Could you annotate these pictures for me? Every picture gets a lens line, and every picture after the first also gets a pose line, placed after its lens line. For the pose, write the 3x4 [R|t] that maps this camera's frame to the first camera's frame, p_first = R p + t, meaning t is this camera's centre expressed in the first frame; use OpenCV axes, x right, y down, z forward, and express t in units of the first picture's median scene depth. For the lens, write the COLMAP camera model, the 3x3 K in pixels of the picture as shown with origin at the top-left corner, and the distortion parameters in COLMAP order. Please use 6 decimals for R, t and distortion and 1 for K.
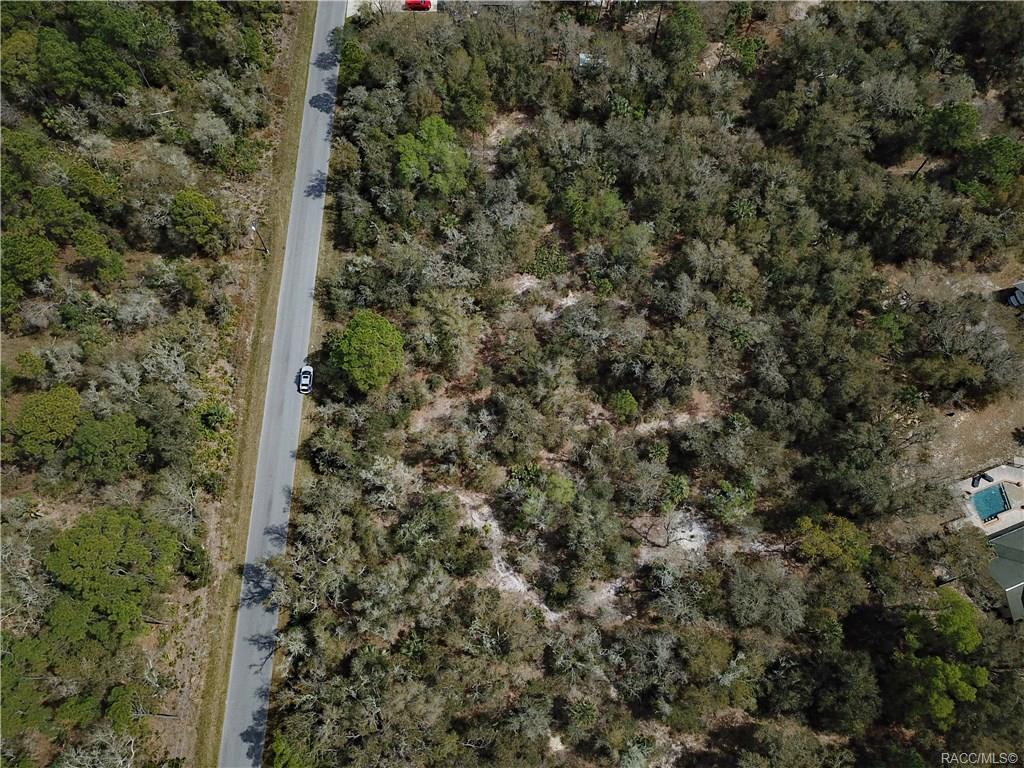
lens RADIAL K [[782.8, 0, 504.2], [0, 782.8, 384.2], [0, 0, 1]] dist [0.016893, -0.013452]
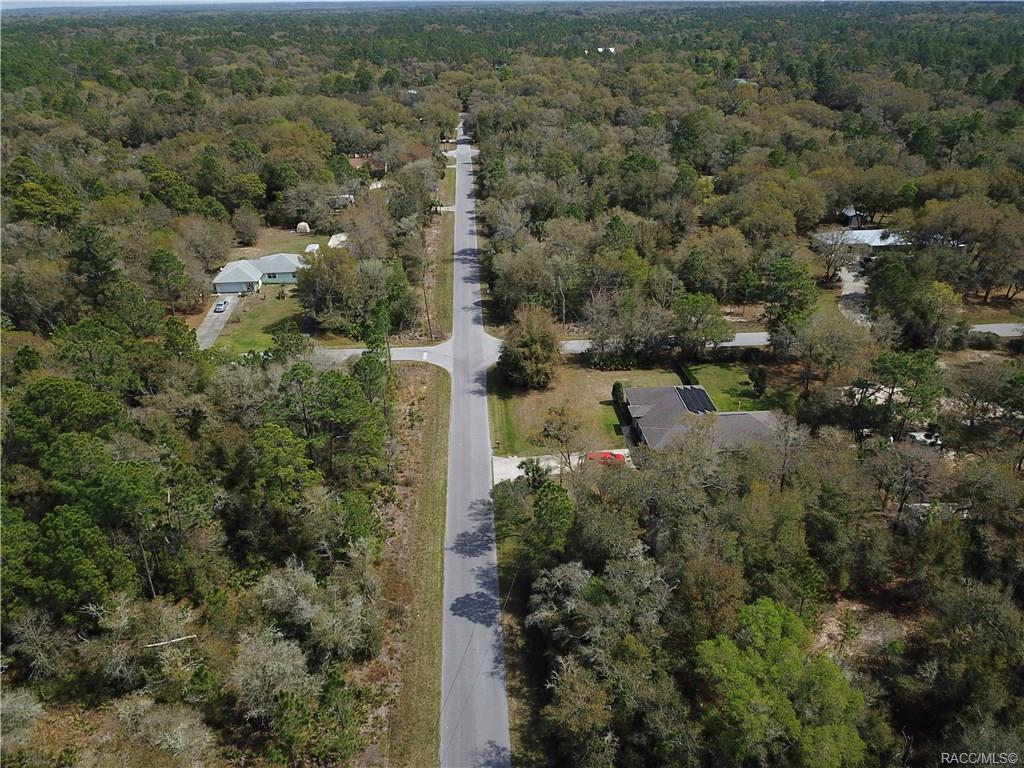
lens RADIAL K [[782.8, 0, 504.2], [0, 782.8, 384.2], [0, 0, 1]] dist [0.016893, -0.013452]
pose [[0.997926, -0.057319, 0.029287, -0.230101], [0.062743, 0.764641, -0.641395, -0.139016], [0.014370, 0.641902, 0.766652, 0.518635]]
